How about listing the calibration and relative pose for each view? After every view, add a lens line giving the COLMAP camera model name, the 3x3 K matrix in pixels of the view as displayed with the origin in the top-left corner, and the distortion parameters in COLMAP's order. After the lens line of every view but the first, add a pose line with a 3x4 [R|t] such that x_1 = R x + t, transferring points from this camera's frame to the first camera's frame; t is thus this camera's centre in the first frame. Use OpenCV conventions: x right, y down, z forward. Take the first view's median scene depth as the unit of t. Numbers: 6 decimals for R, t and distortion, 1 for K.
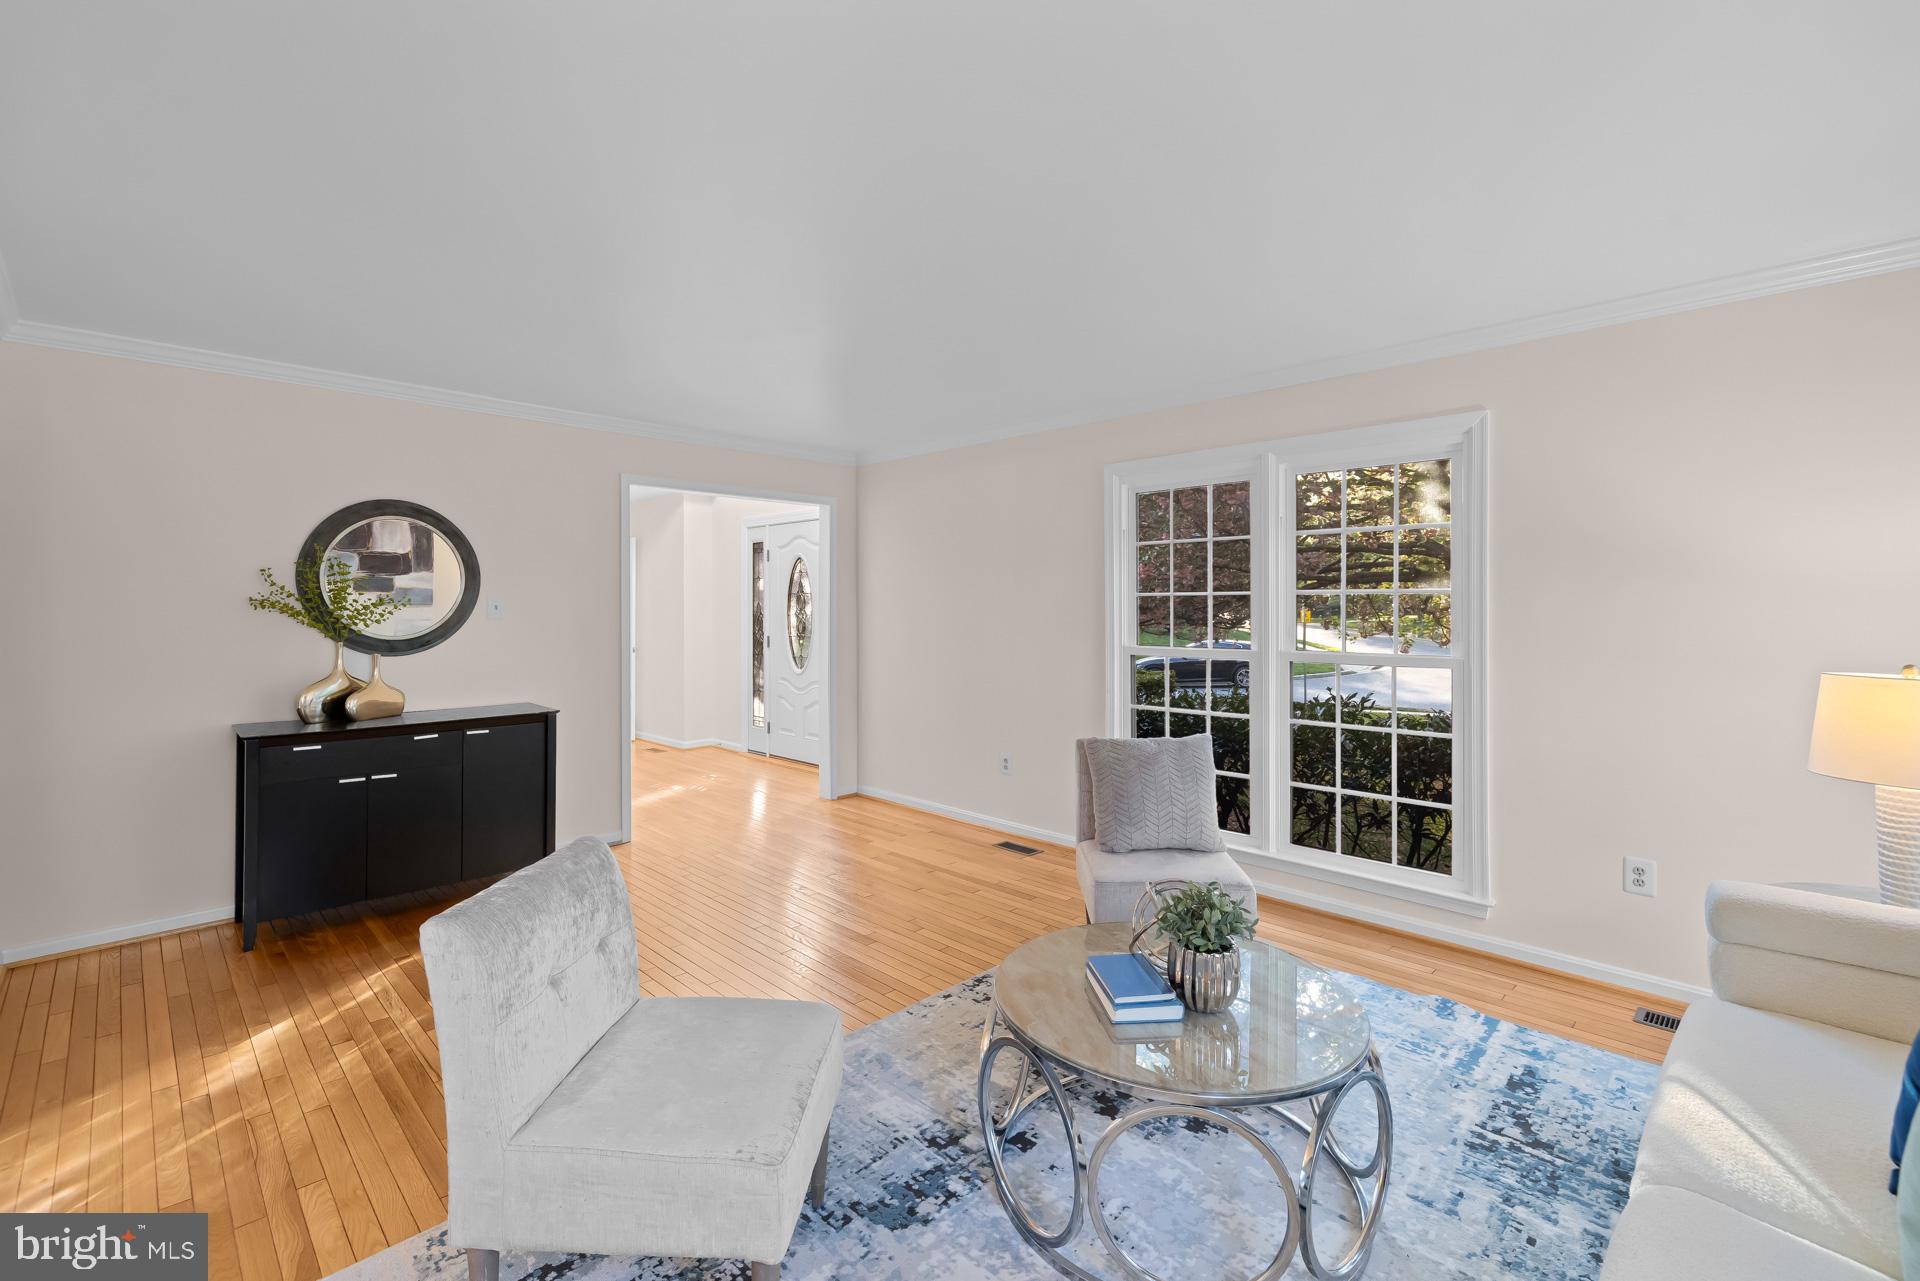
lens RADIAL K [[822.3, 0, 944.2], [0, 822.3, 630.8], [0, 0, 1]] dist [0.003521, -0.001487]
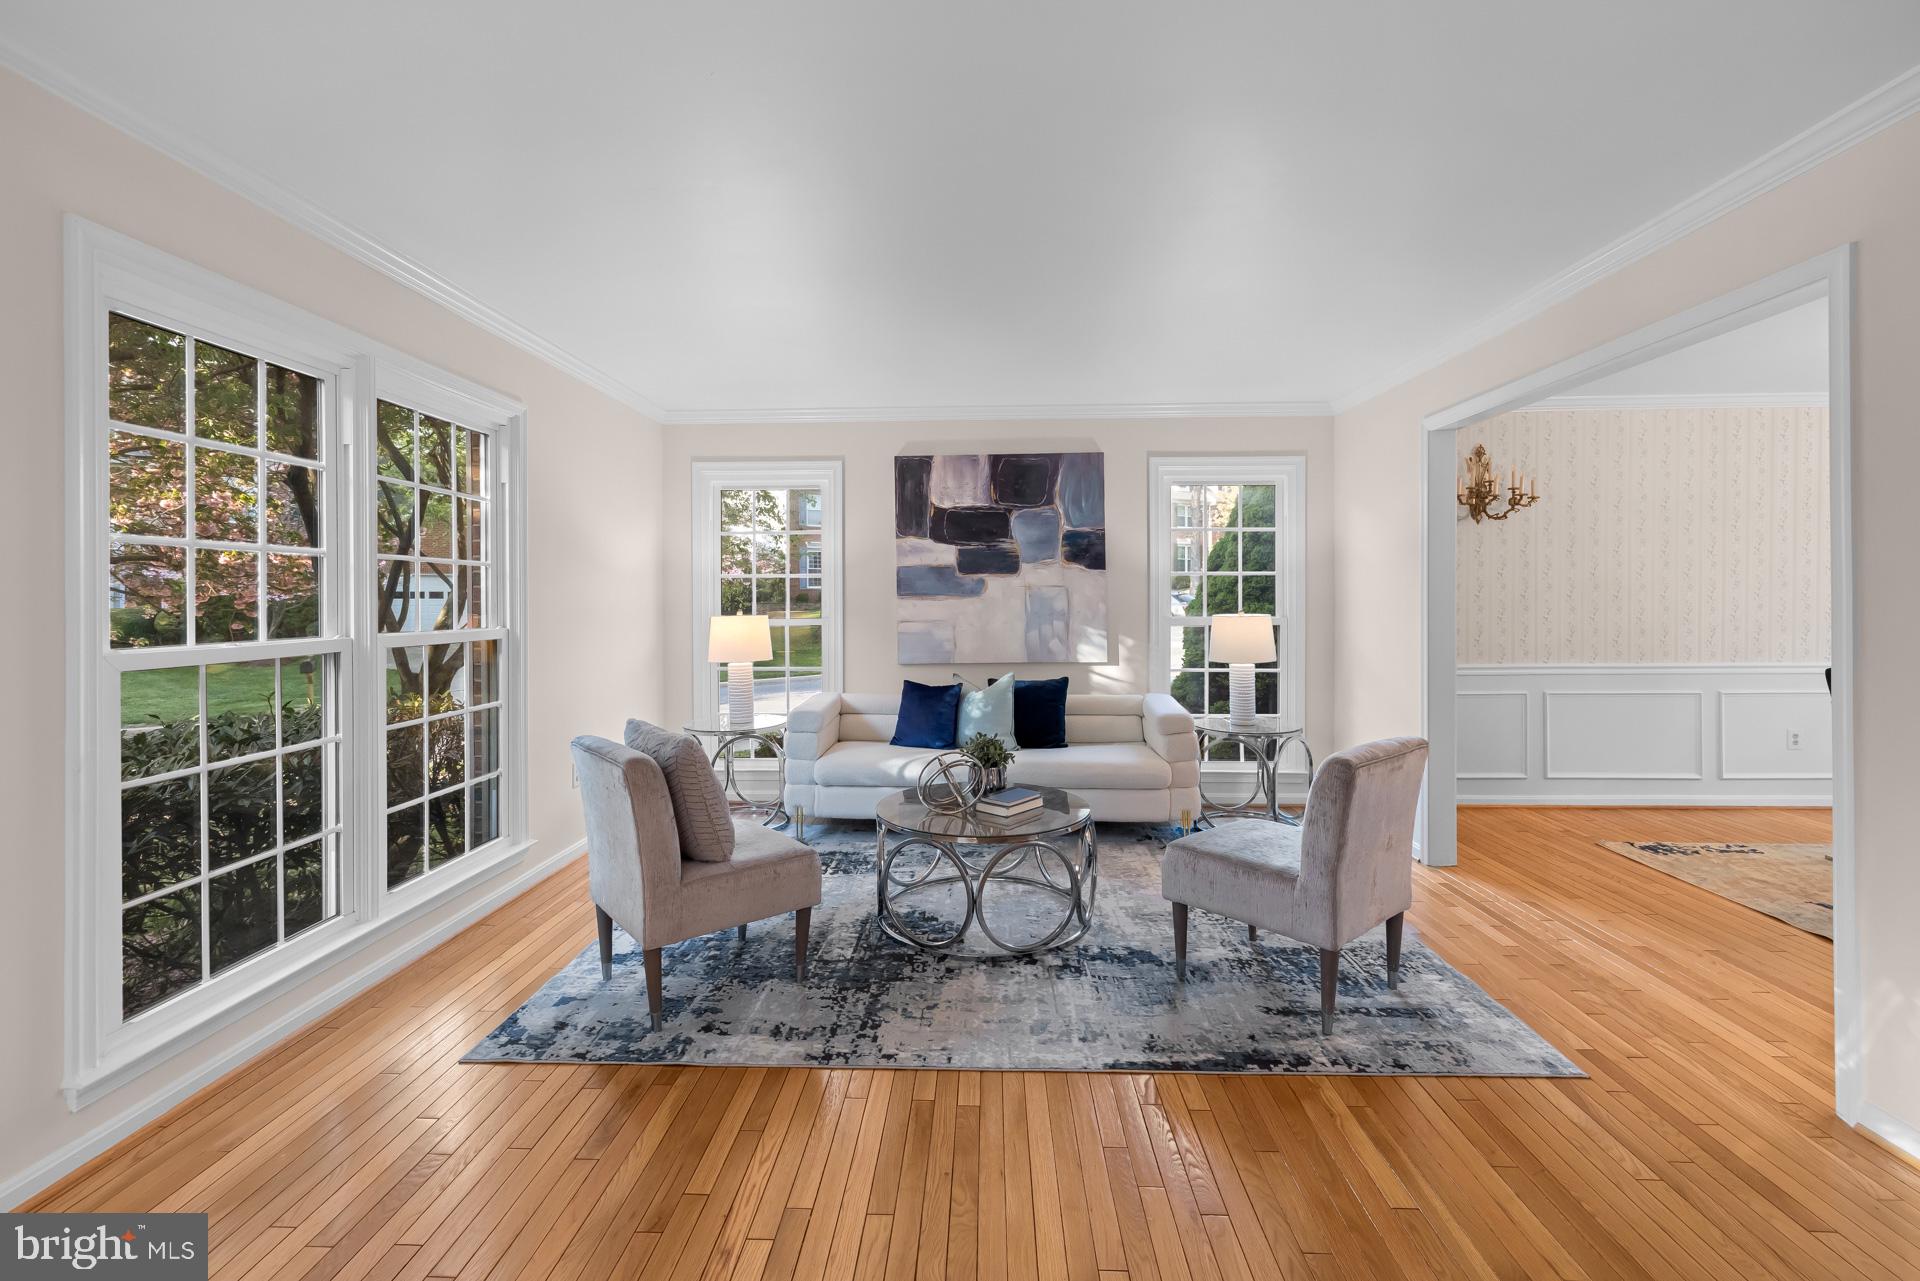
lens RADIAL K [[822.3, 0, 965.6], [0, 822.3, 588.3], [0, 0, 1]] dist [0.003521, -0.001487]
pose [[-0.684463, 0.004620, 0.729033, -0.739192], [0.021569, 0.999671, 0.013915, -0.024191], [-0.728729, 0.025249, -0.684337, 1.728253]]
